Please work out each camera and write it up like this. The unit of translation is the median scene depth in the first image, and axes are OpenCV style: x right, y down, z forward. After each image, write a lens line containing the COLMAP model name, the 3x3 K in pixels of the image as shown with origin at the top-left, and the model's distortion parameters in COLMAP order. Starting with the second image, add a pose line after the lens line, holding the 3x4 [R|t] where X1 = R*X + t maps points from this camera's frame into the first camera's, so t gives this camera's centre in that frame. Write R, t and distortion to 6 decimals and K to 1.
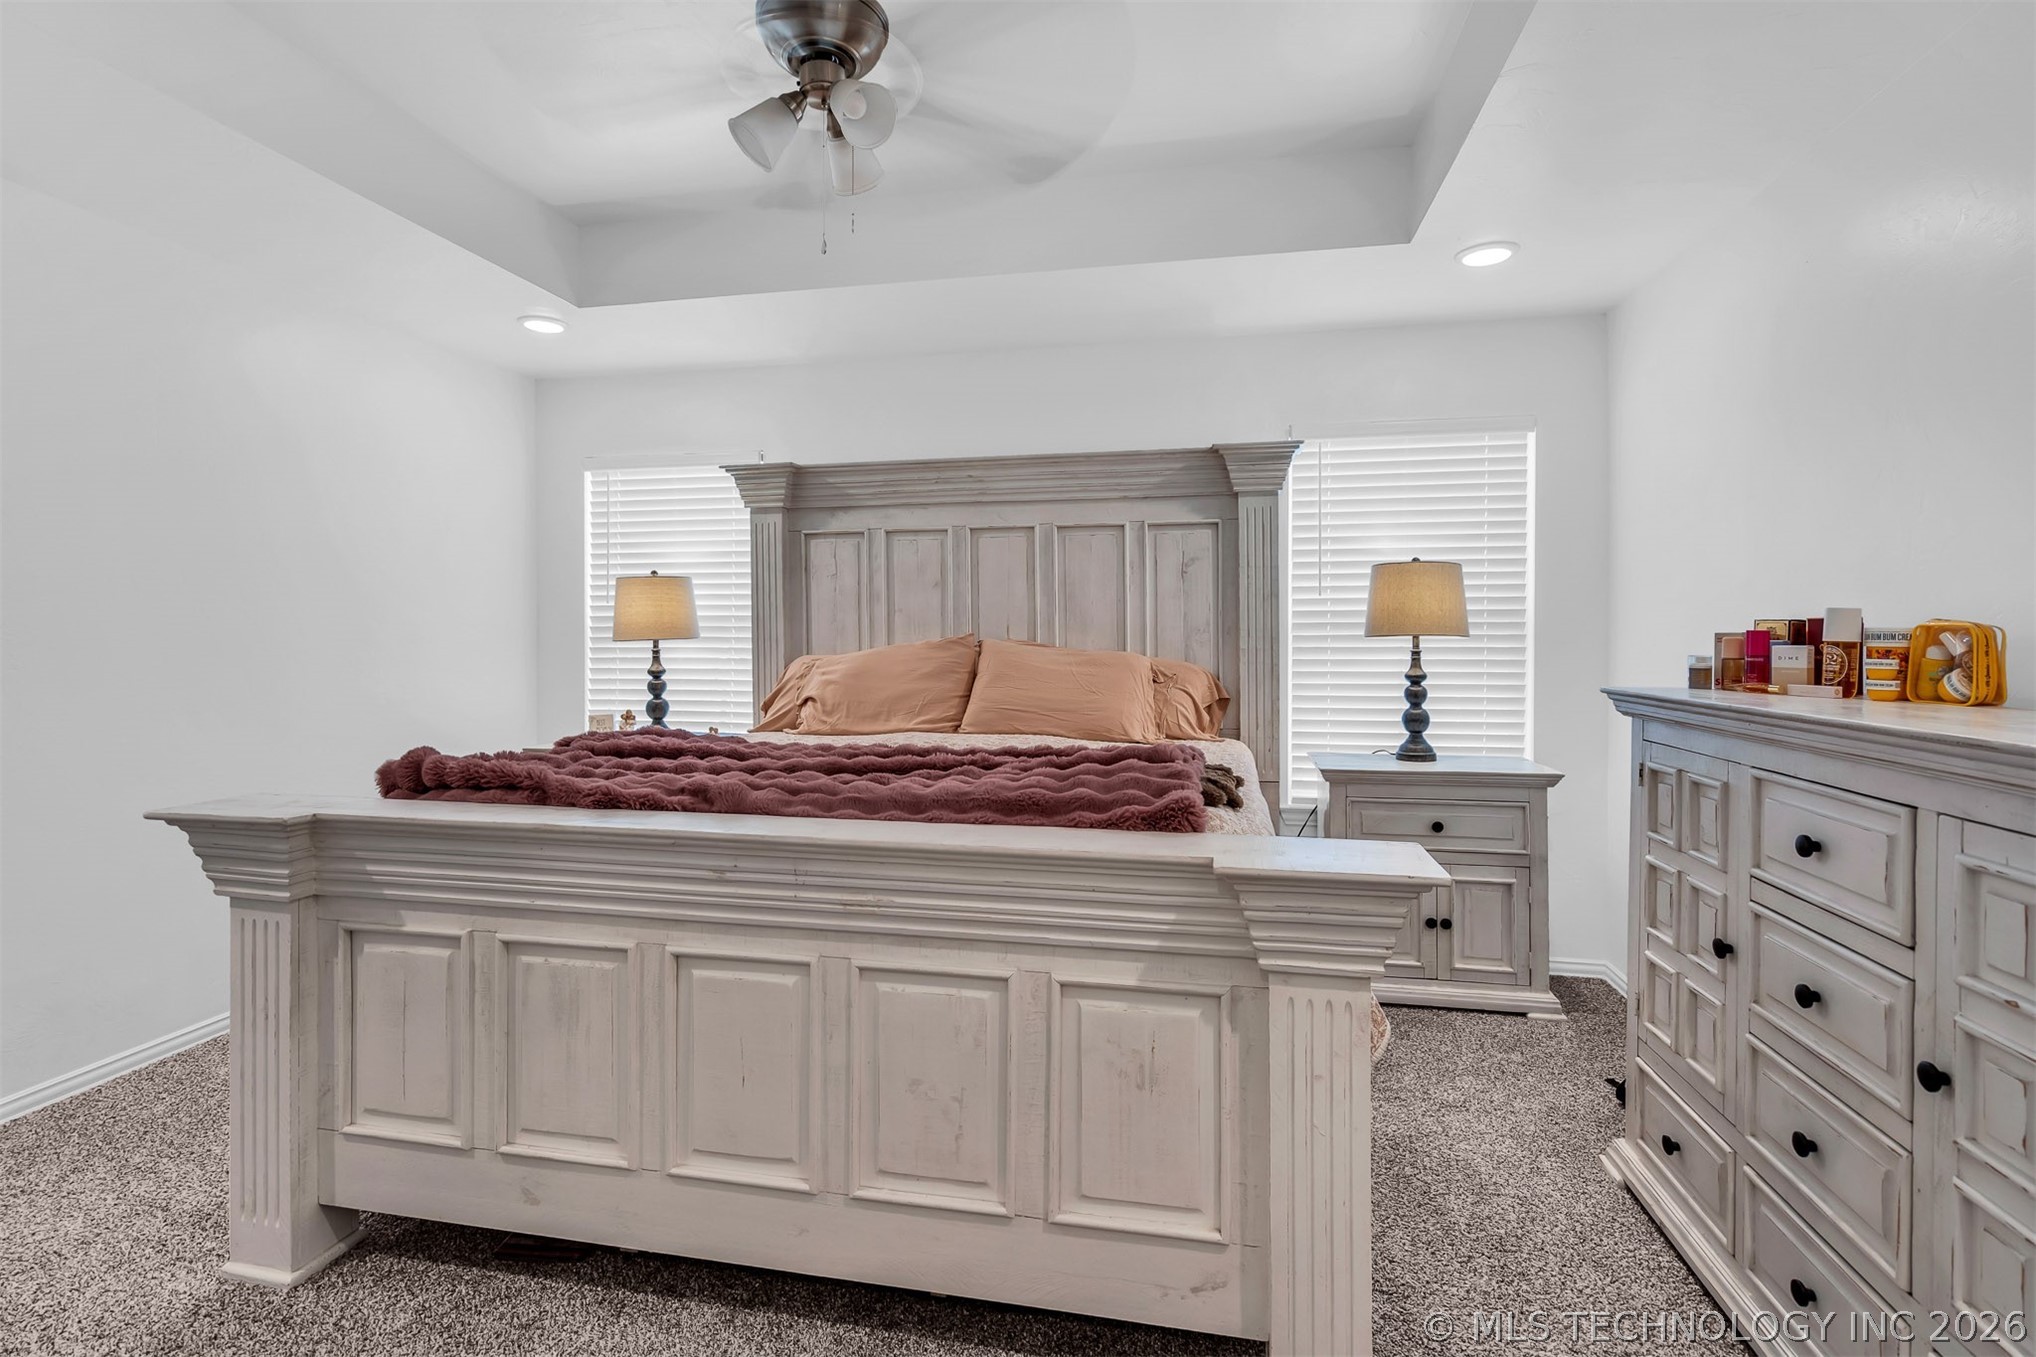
lens RADIAL K [[946.2, 0, 1013.9], [0, 946.2, 681.1], [0, 0, 1]] dist [-0.001378, 0.000763]
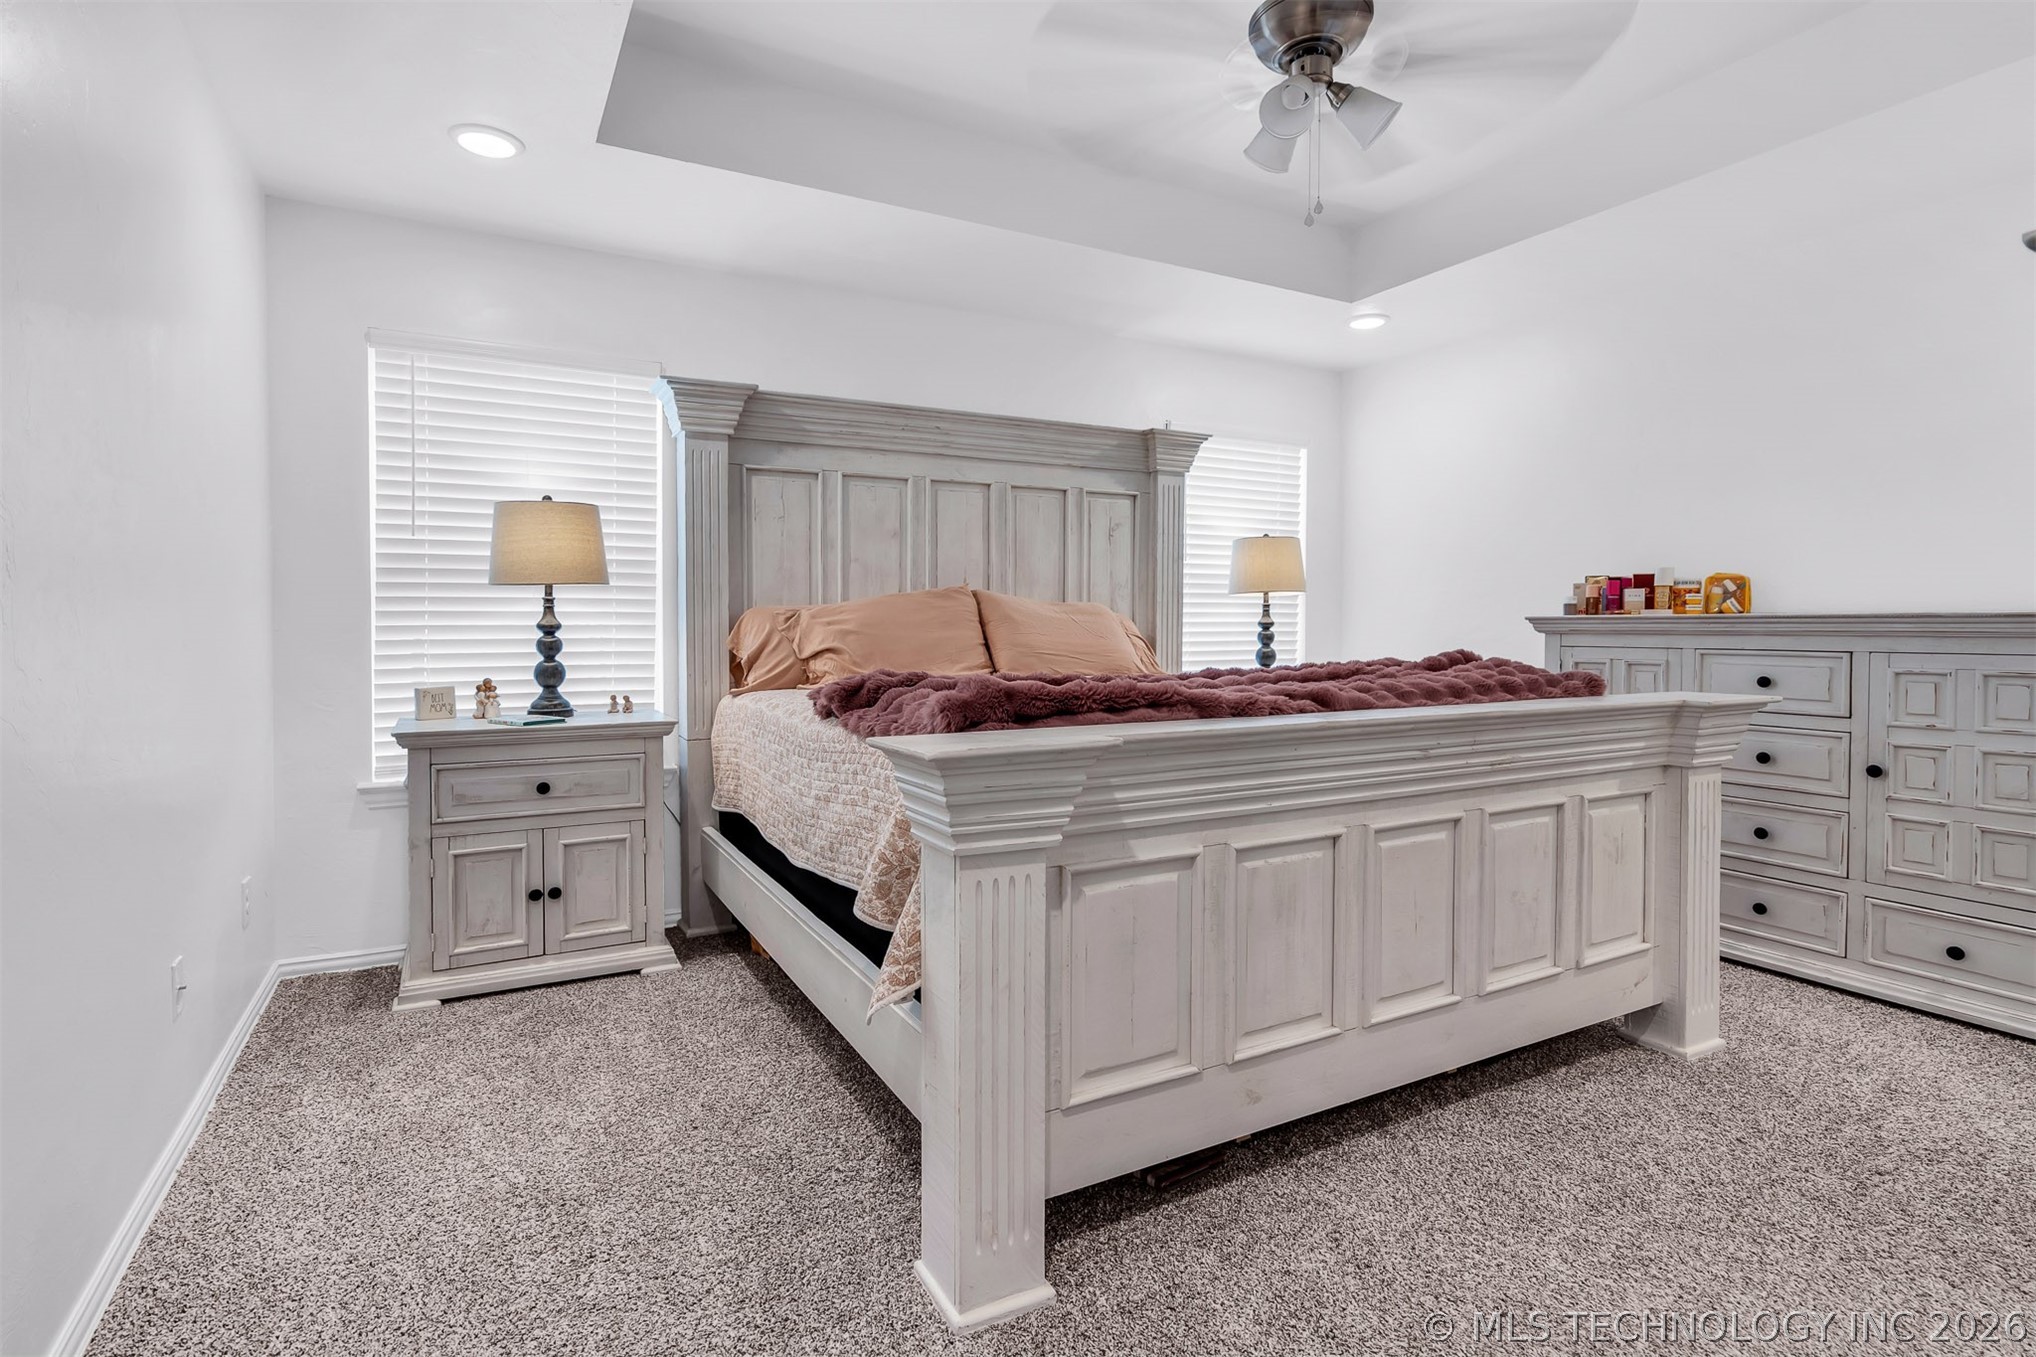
lens RADIAL K [[946.2, 0, 1013.9], [0, 946.2, 681.1], [0, 0, 1]] dist [-0.001378, 0.000763]
pose [[0.777083, -0.038302, 0.628231, -0.657961], [0.030365, 0.999266, 0.023365, 0.032274], [-0.628665, 0.000920, 0.777676, 0.181353]]
